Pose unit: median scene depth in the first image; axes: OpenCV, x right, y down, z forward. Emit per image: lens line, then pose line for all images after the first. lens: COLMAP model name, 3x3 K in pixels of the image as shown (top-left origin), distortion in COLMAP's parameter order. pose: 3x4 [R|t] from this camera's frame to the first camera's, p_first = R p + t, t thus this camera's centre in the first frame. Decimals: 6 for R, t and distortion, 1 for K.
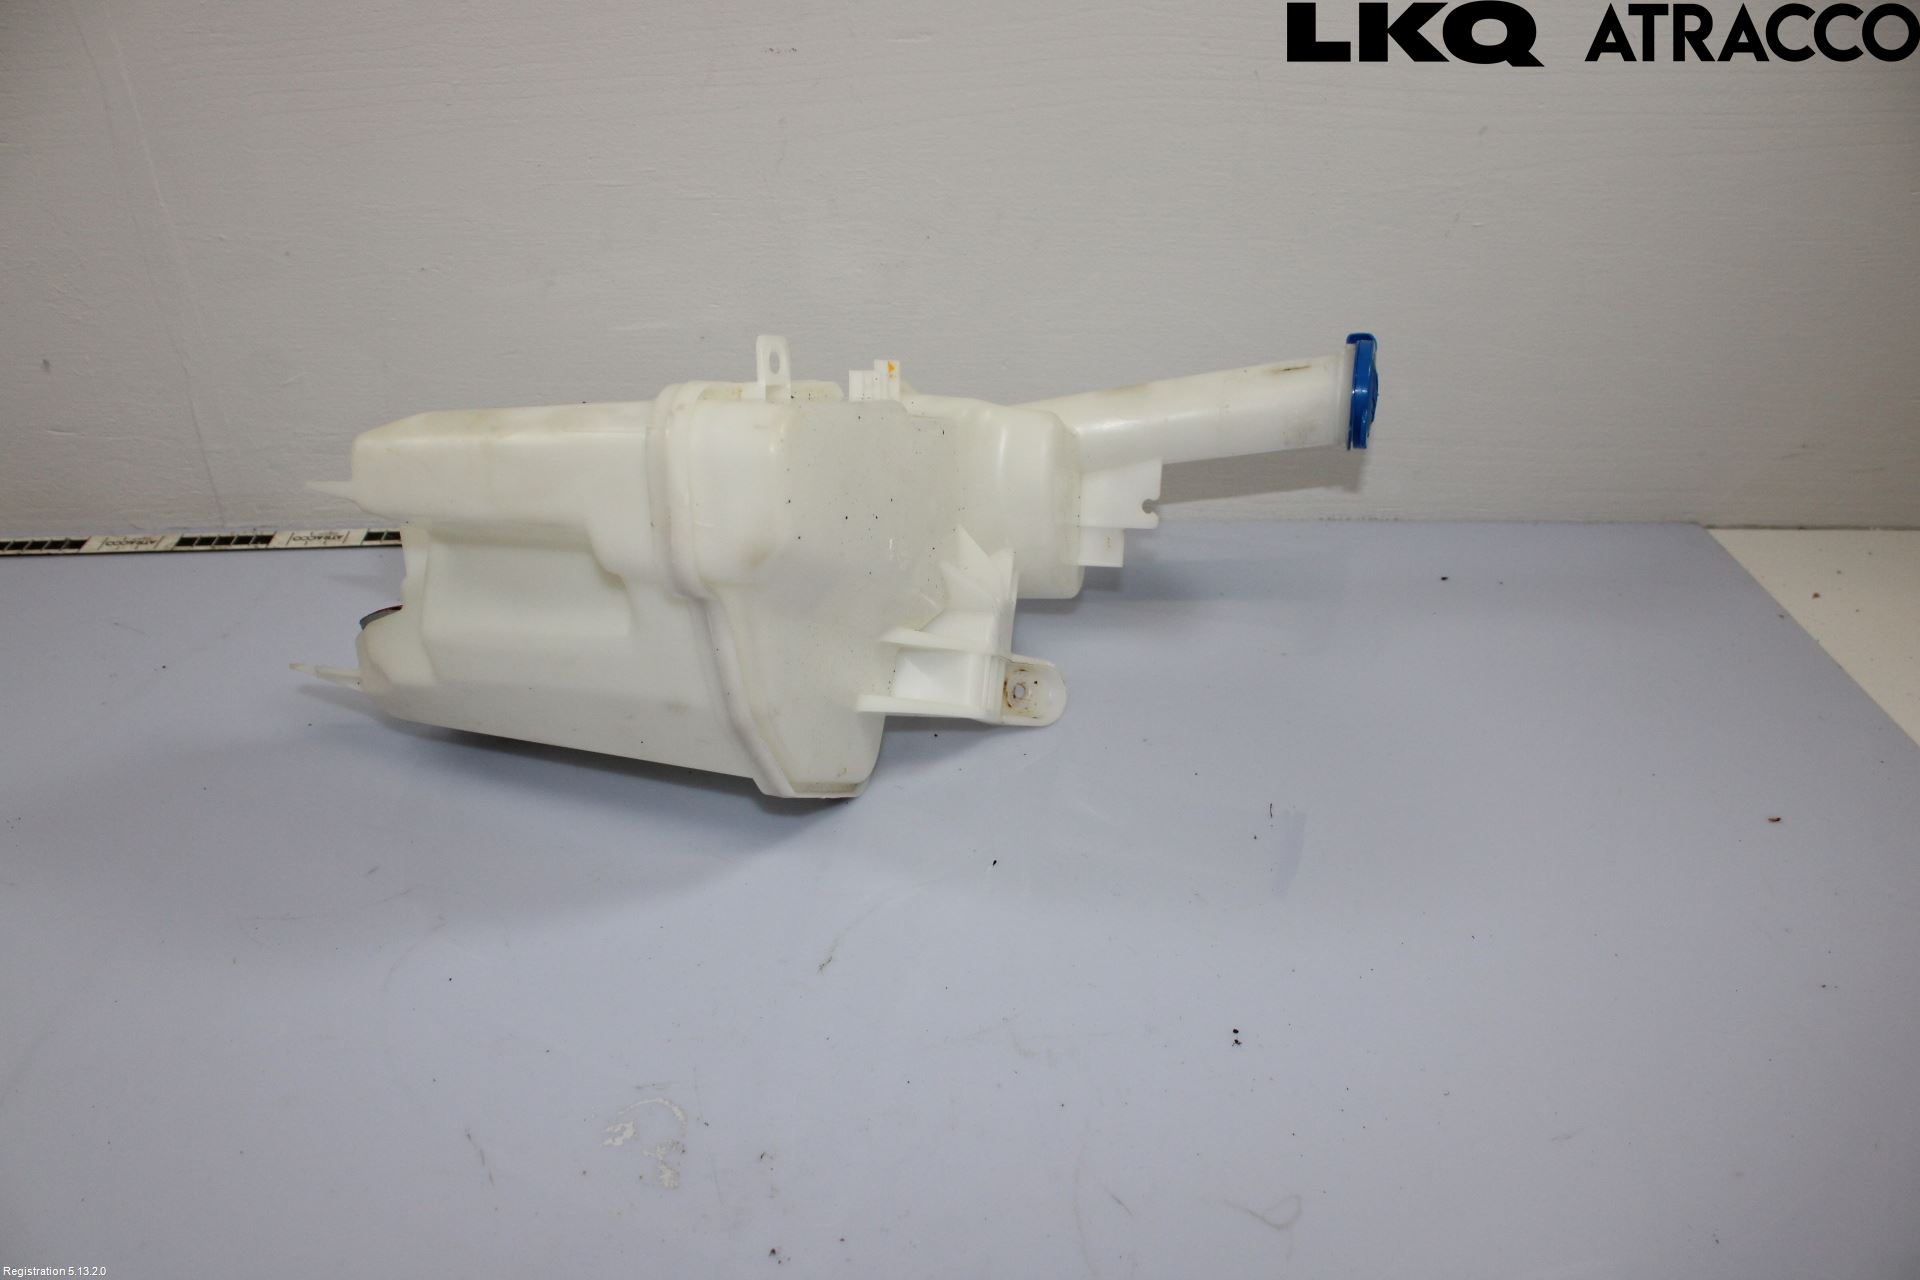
lens RADIAL K [[1597.3, 0, 958.5], [0, 1597.3, 655.5], [0, 0, 1]] dist [-0.175279, 0.140290]
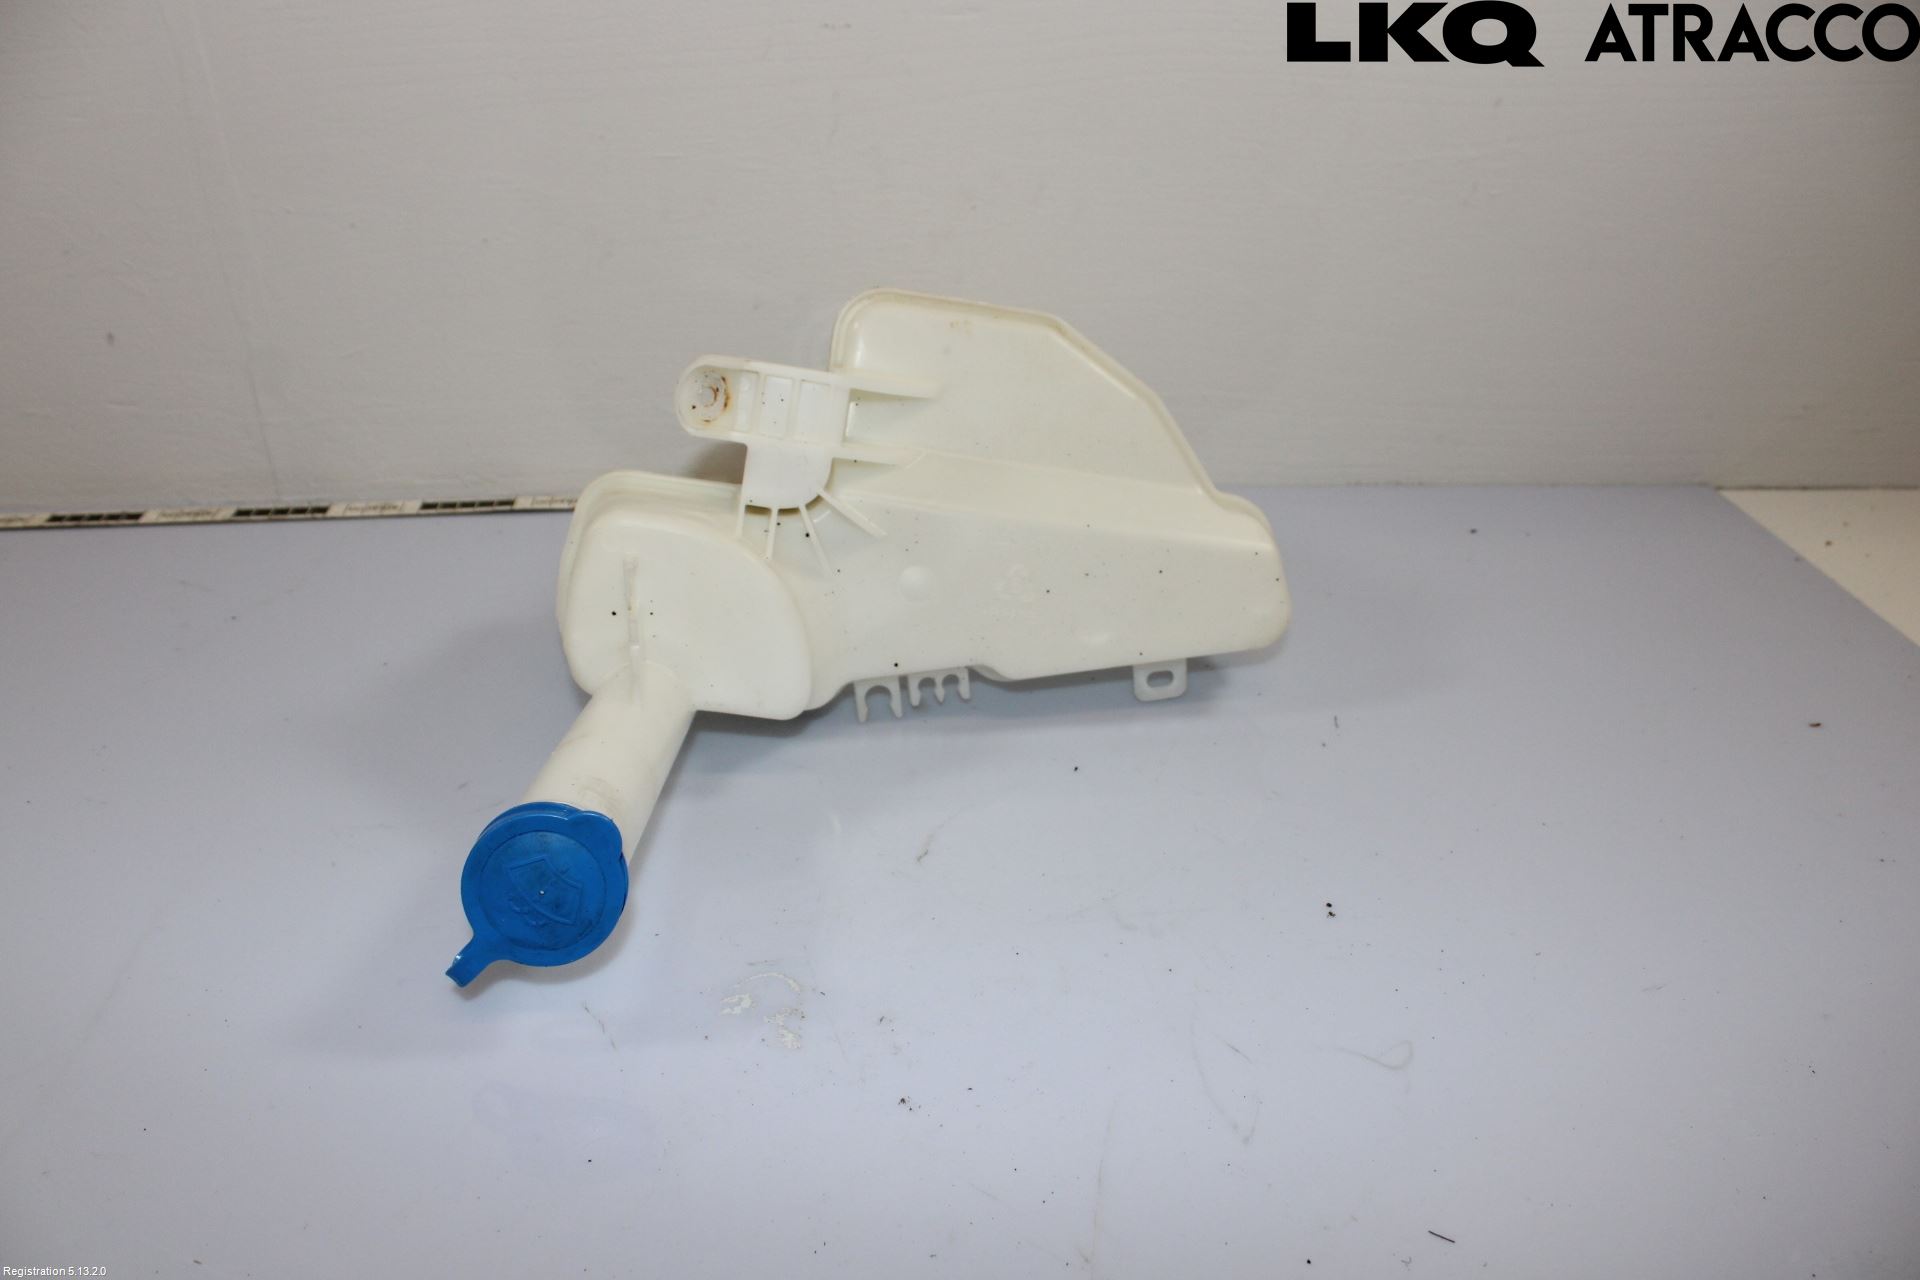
lens RADIAL K [[1597.3, 0, 956.1], [0, 1597.3, 640.6], [0, 0, 1]] dist [-0.175279, 0.140290]
pose [[0.999626, -0.015456, 0.022576, -0.056875], [0.016860, 0.997846, -0.063402, 0.083165], [-0.021547, 0.063759, 0.997733, -0.020694]]
